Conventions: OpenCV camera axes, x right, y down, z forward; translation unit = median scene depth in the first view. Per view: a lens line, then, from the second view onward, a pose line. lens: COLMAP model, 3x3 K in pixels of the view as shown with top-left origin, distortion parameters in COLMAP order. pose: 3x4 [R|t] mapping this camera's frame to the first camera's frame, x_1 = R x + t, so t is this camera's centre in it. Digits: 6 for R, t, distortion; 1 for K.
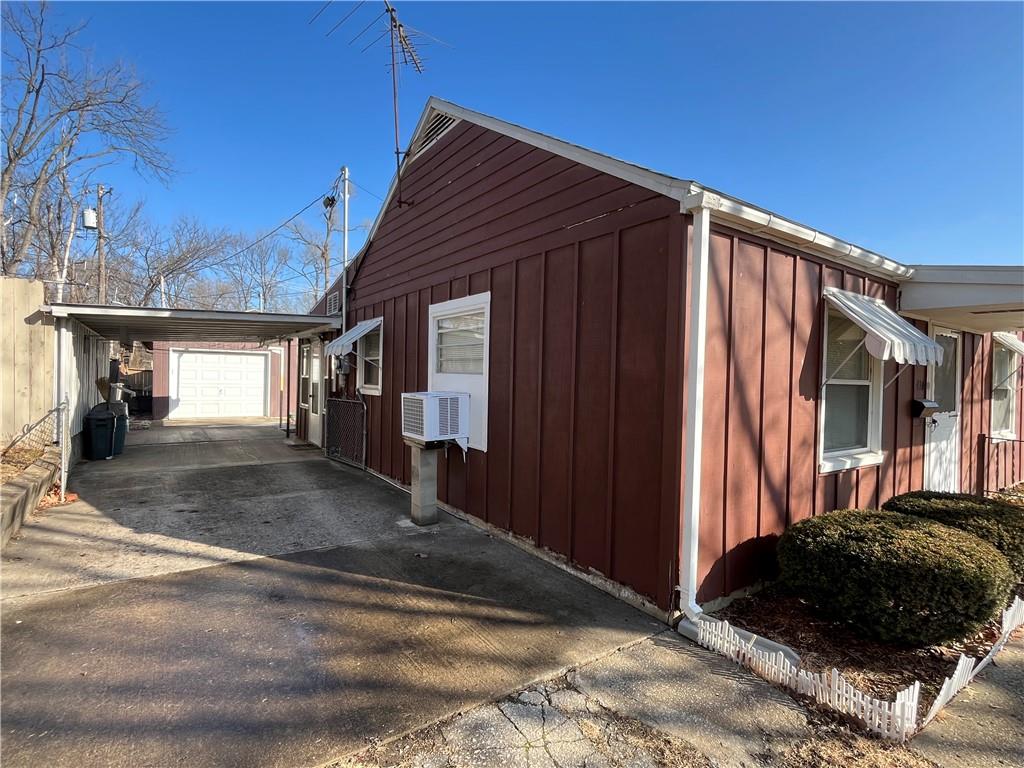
lens RADIAL K [[506.2, 0, 505.8], [0, 506.2, 379.4], [0, 0, 1]] dist [0.002330, 0.001941]
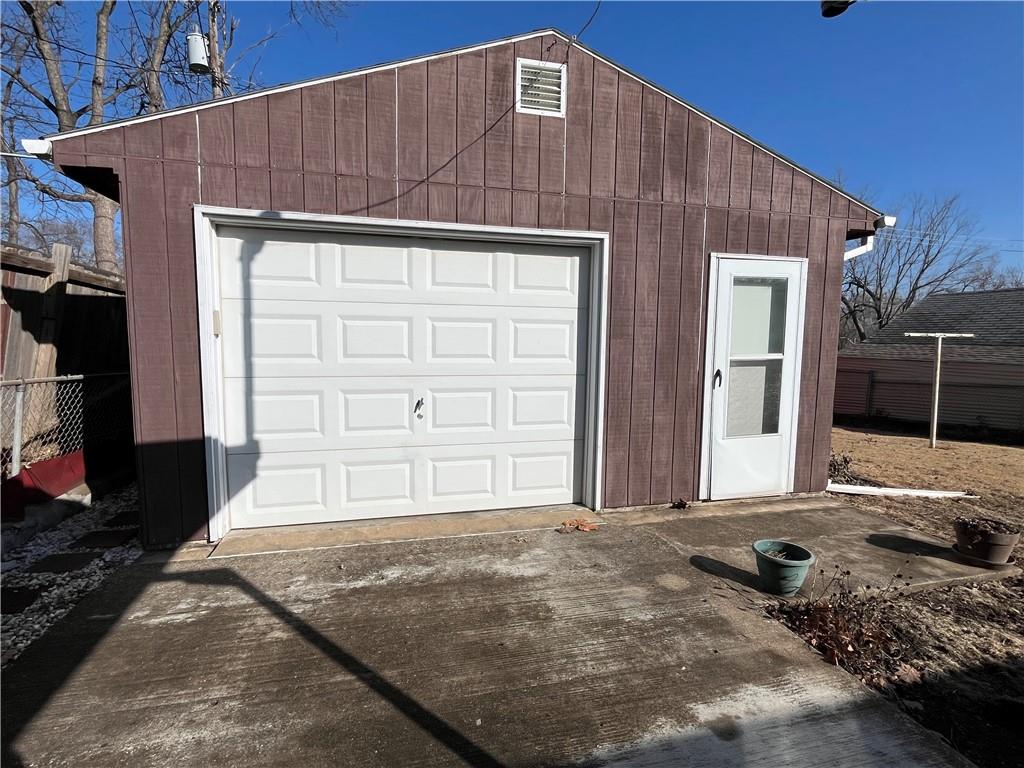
lens RADIAL K [[506.2, 0, 513.6], [0, 506.2, 386.3], [0, 0, 1]] dist [0.002330, 0.001941]
pose [[0.942492, 0.011683, -0.334024, -0.464567], [0.014112, 0.997107, 0.074694, -0.002586], [0.333930, -0.075113, 0.939600, 0.831981]]
